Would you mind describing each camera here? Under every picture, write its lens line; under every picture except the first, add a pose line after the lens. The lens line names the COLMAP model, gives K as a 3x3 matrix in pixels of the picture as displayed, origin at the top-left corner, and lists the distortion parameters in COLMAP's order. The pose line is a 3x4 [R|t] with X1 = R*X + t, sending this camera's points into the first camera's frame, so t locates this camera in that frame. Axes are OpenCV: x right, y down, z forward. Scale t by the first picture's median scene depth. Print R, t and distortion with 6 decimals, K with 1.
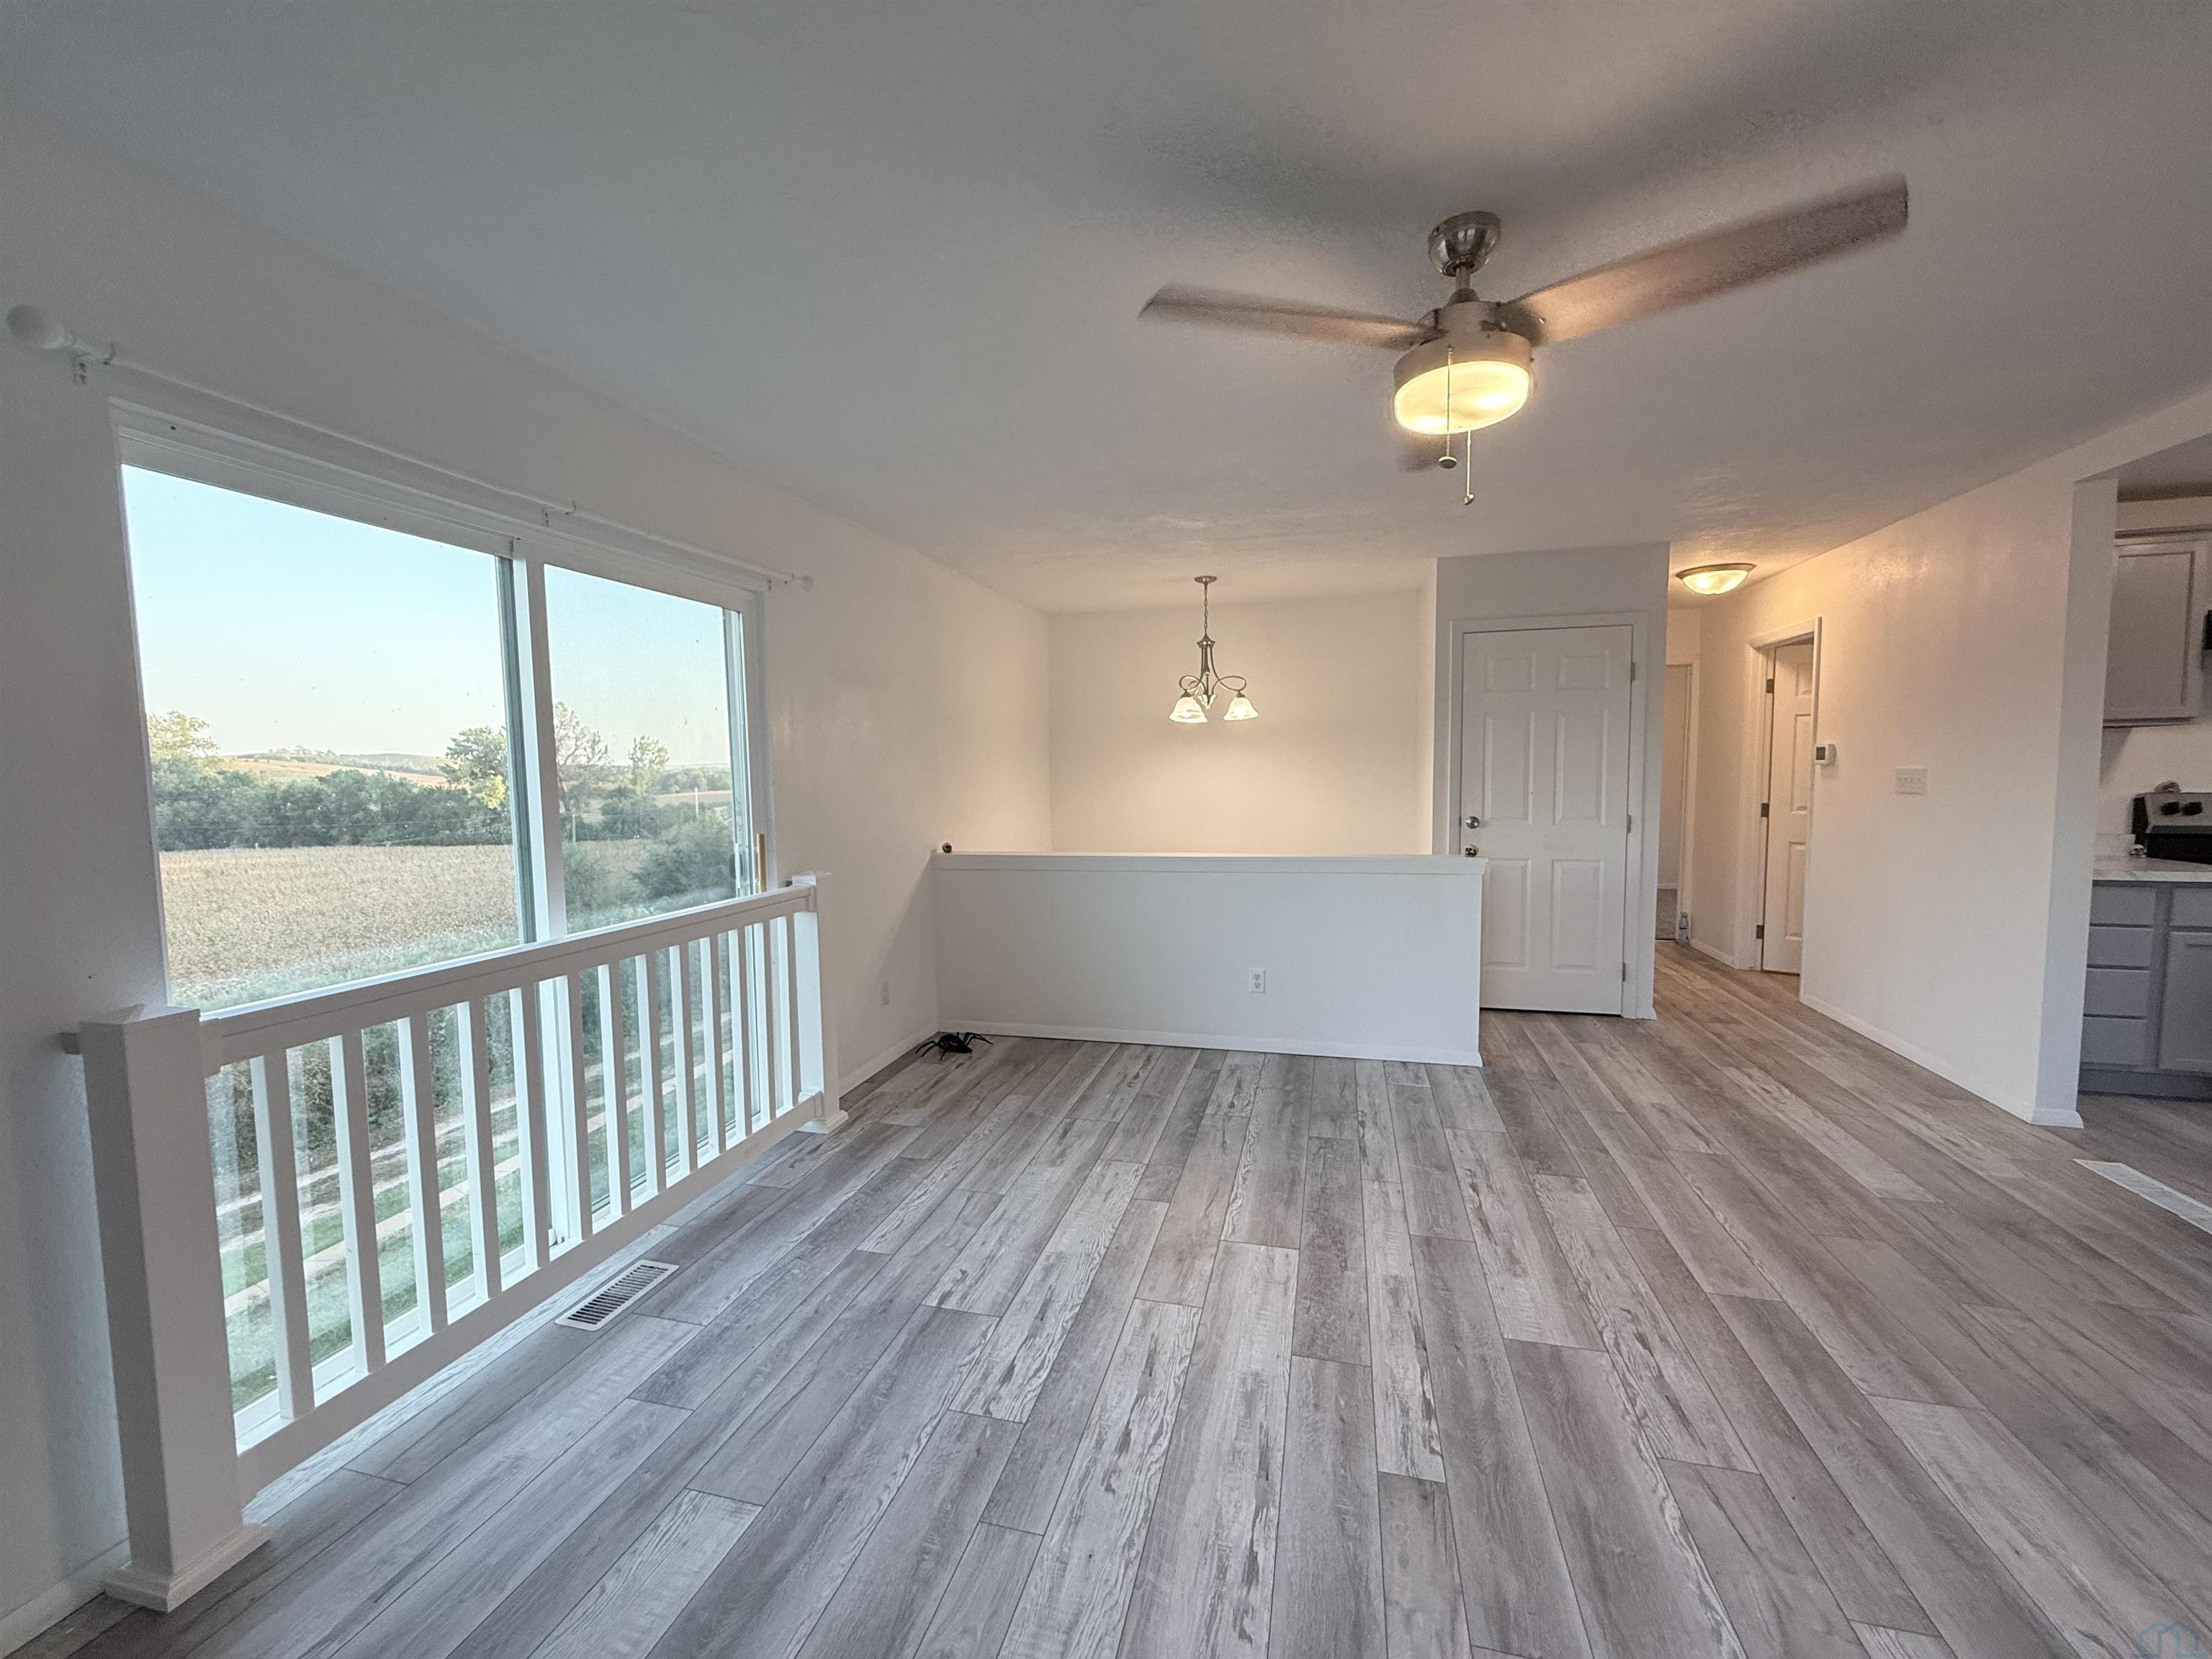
lens RADIAL K [[874.2, 0, 1103.8], [0, 874.2, 833.3], [0, 0, 1]] dist [-0.002760, 0.000467]
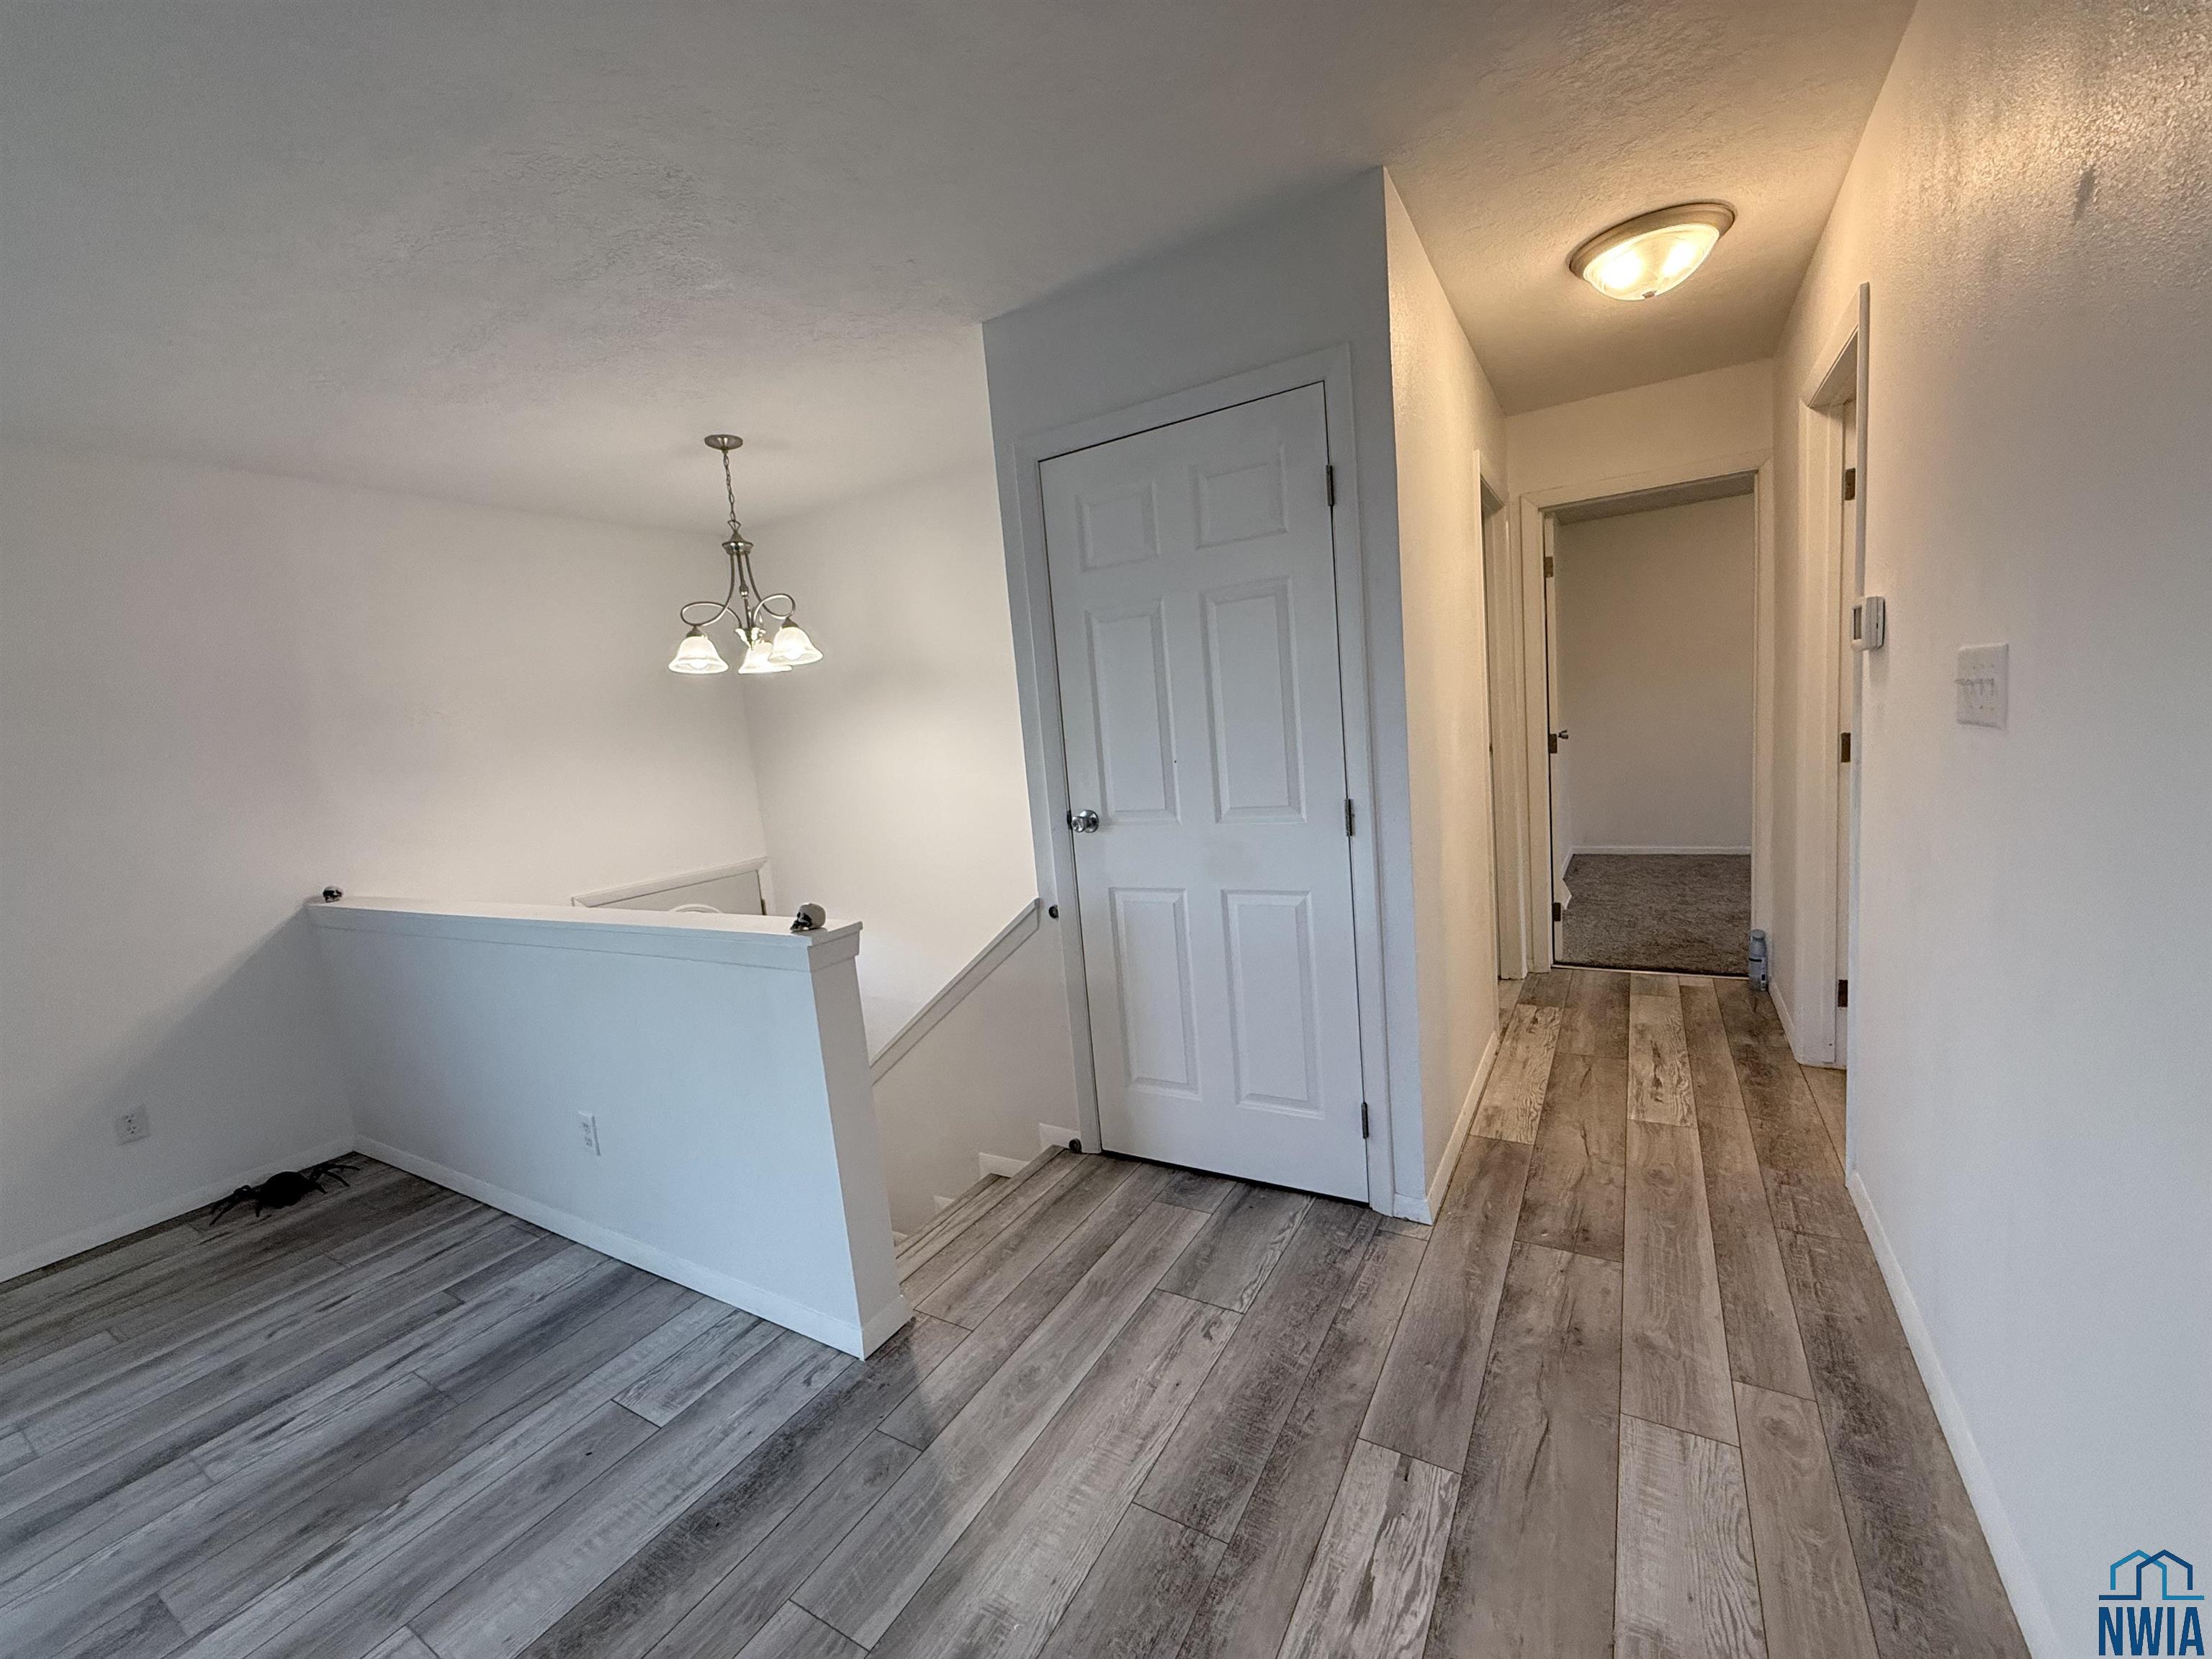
lens RADIAL K [[874.2, 0, 1109.5], [0, 874.2, 834.3], [0, 0, 1]] dist [-0.002760, 0.000467]
pose [[0.959527, -0.036290, -0.279268, 0.681227], [0.055377, 0.996615, 0.060761, -0.042119], [0.276117, -0.073767, 0.958289, 0.574834]]
